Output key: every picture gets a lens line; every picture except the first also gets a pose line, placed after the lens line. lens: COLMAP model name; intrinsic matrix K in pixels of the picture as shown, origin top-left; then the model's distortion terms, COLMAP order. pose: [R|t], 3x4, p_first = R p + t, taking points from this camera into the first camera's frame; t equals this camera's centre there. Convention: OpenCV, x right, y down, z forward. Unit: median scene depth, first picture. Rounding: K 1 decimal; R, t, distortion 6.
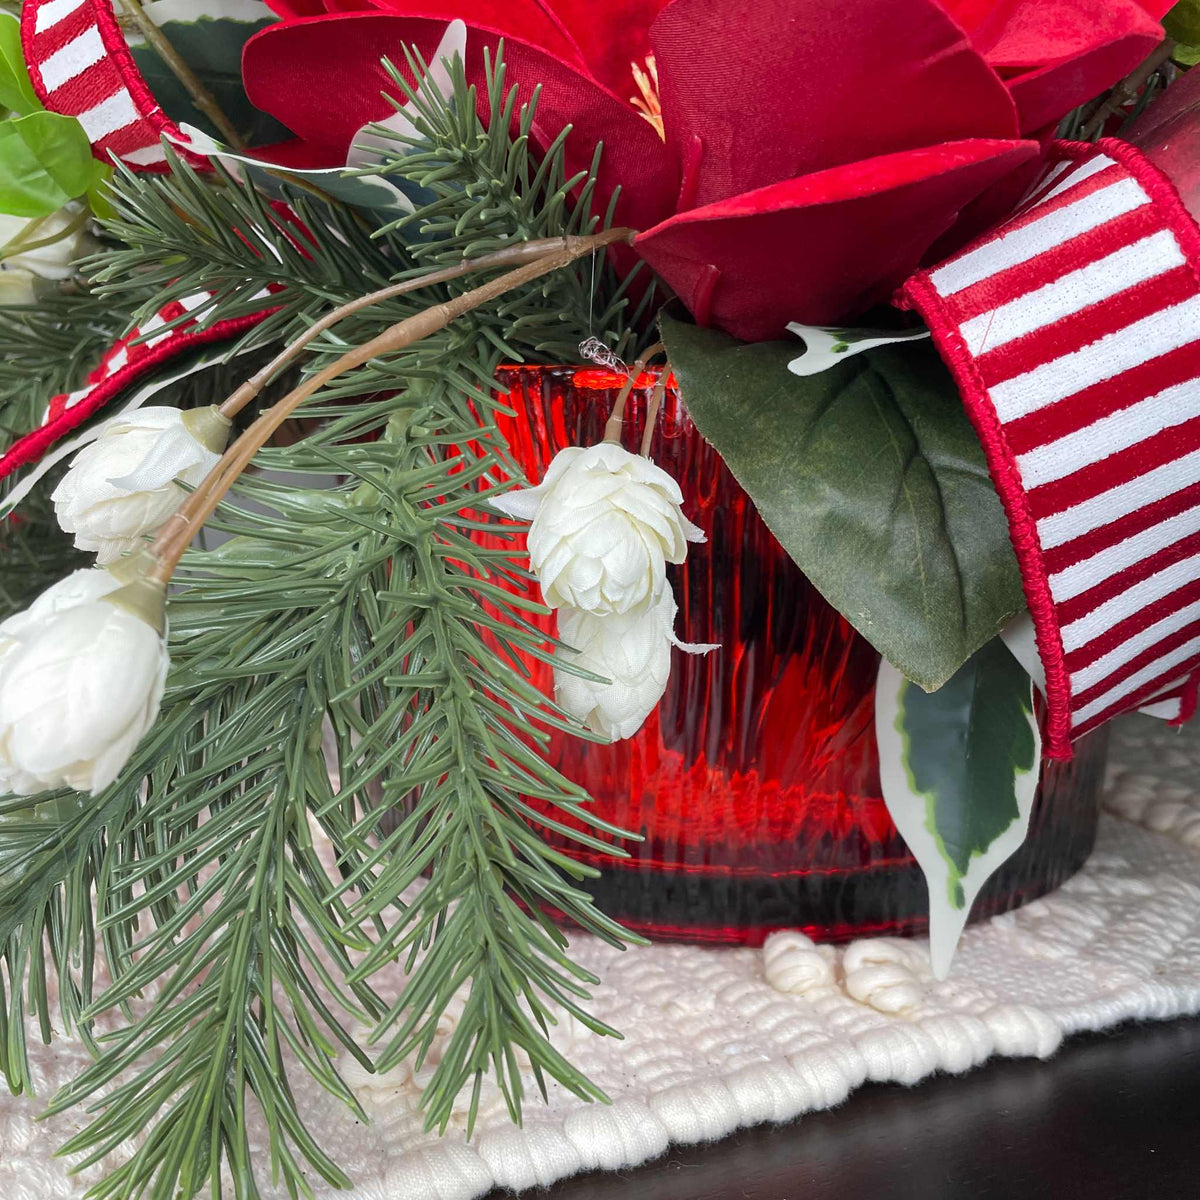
lens RADIAL K [[1216.8, 0, 600.0], [0, 1216.8, 600.0], [0, 0, 1]] dist [0.047045, -0.056994]
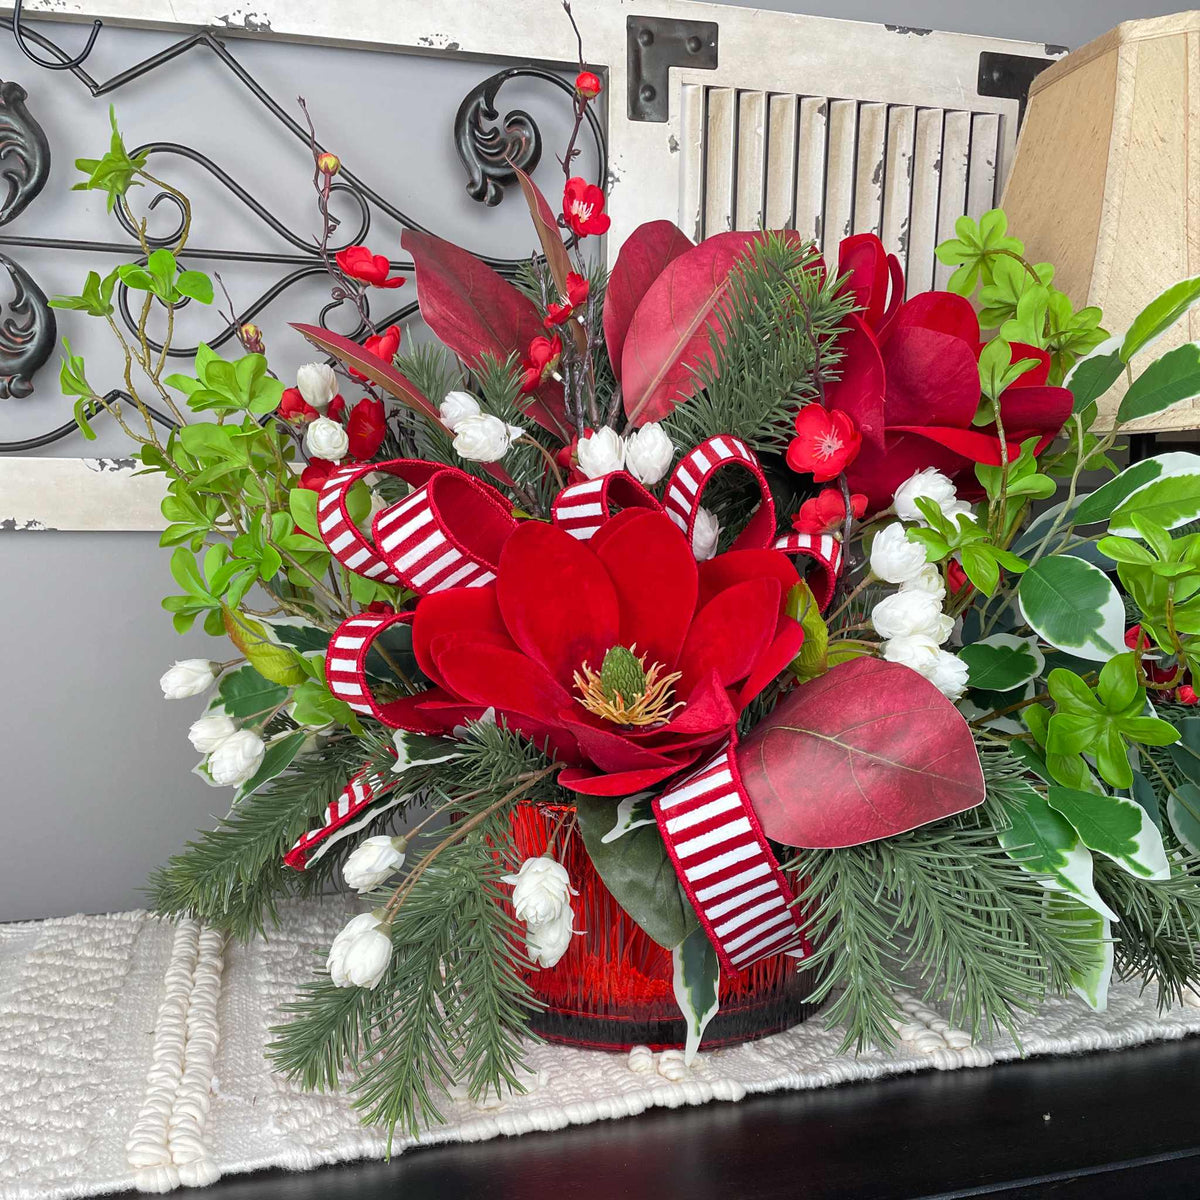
lens RADIAL K [[1186.2, 0, 598.5], [0, 1186.2, 721.9], [0, 0, 1]] dist [0.104094, -0.020304]
pose [[0.994913, 0.005435, -0.100596, 0.375479], [-0.007452, 0.999778, -0.019687, -0.363927], [0.100467, 0.020336, 0.994733, -1.565360]]
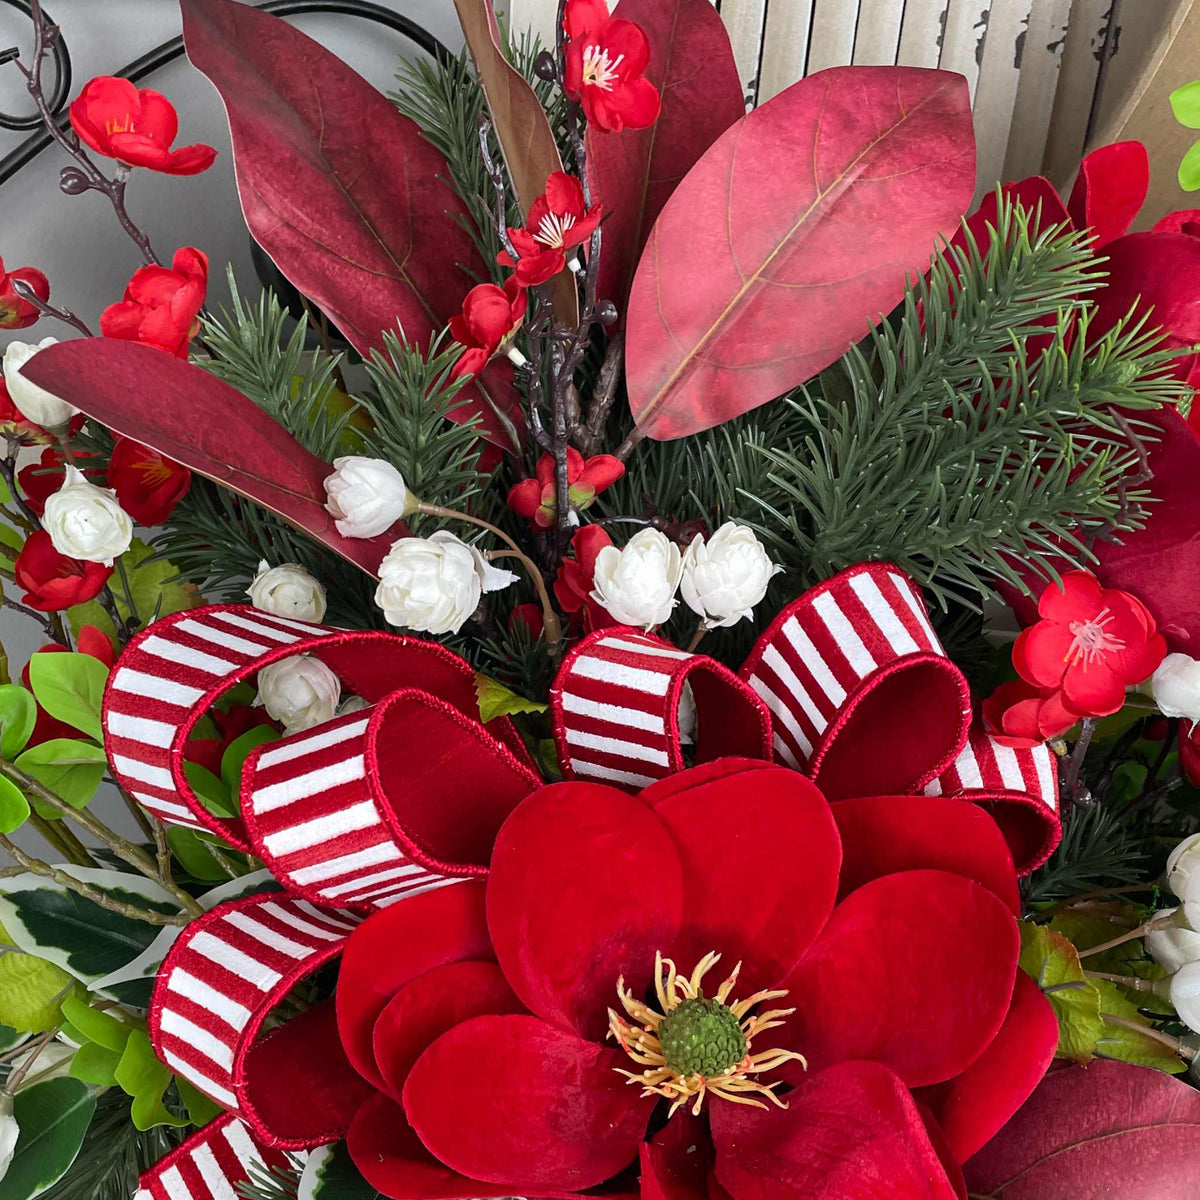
lens RADIAL K [[1641.4, 0, 572.0], [0, 1641.4, 732.1], [0, 0, 1]] dist [0.123047, -0.198600]
pose [[0.995093, -0.003888, 0.098872, -0.229869], [-0.020269, 0.970029, 0.242143, -1.426405], [-0.096850, -0.242958, 0.965190, -0.771618]]
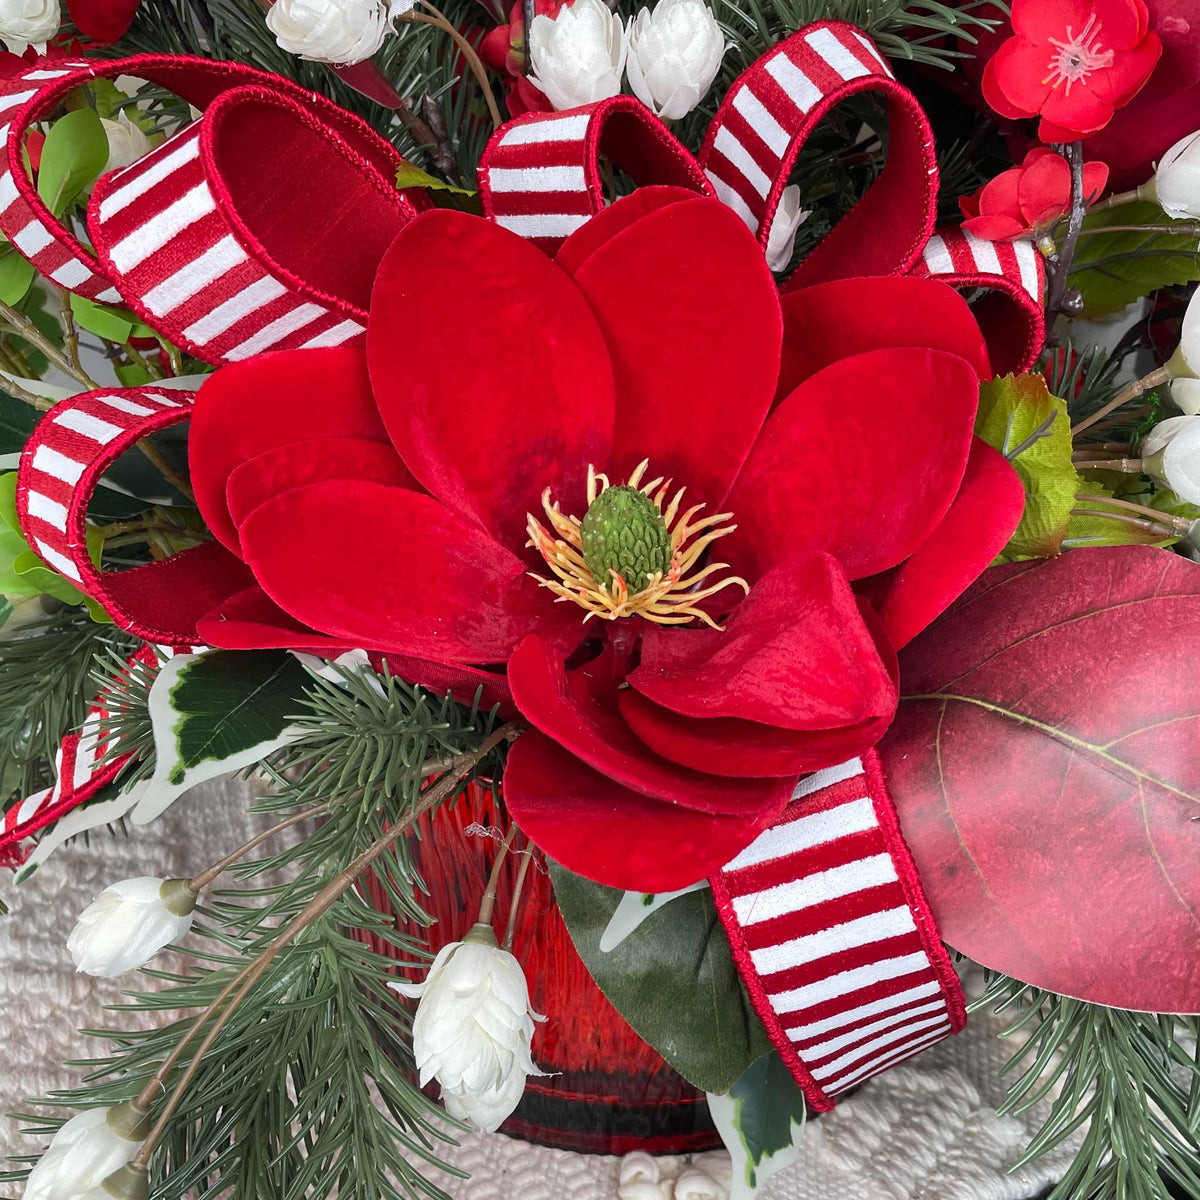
lens RADIAL K [[1216.8, 0, 600.0], [0, 1216.8, 600.0], [0, 0, 1]] dist [0.047045, -0.056994]
pose [[0.999535, 0.026800, -0.014553, 0.144931], [-0.023199, 0.977953, 0.207530, -0.748127], [0.019794, -0.207096, 0.978120, -0.220908]]
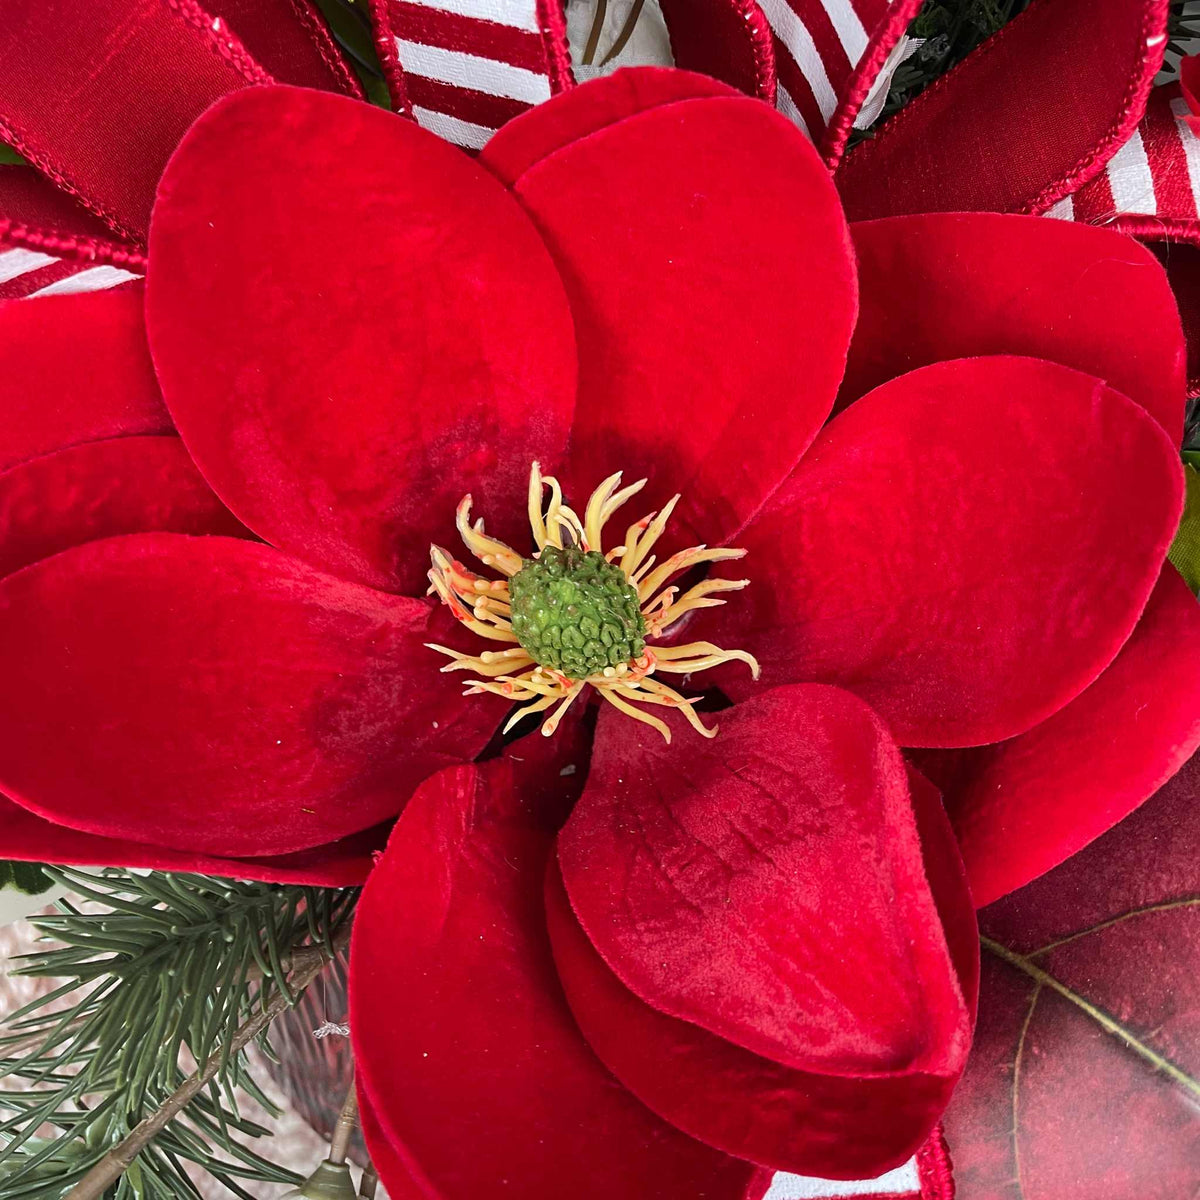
lens RADIAL K [[1235.8, 0, 584.1], [0, 1235.8, 635.4], [0, 0, 1]] dist [0.014945, -0.021095]
pose [[0.995334, 0.095704, -0.012292, 0.172324], [-0.077855, 0.871817, 0.483604, -0.965446], [0.057000, -0.480391, 0.875200, 0.356112]]
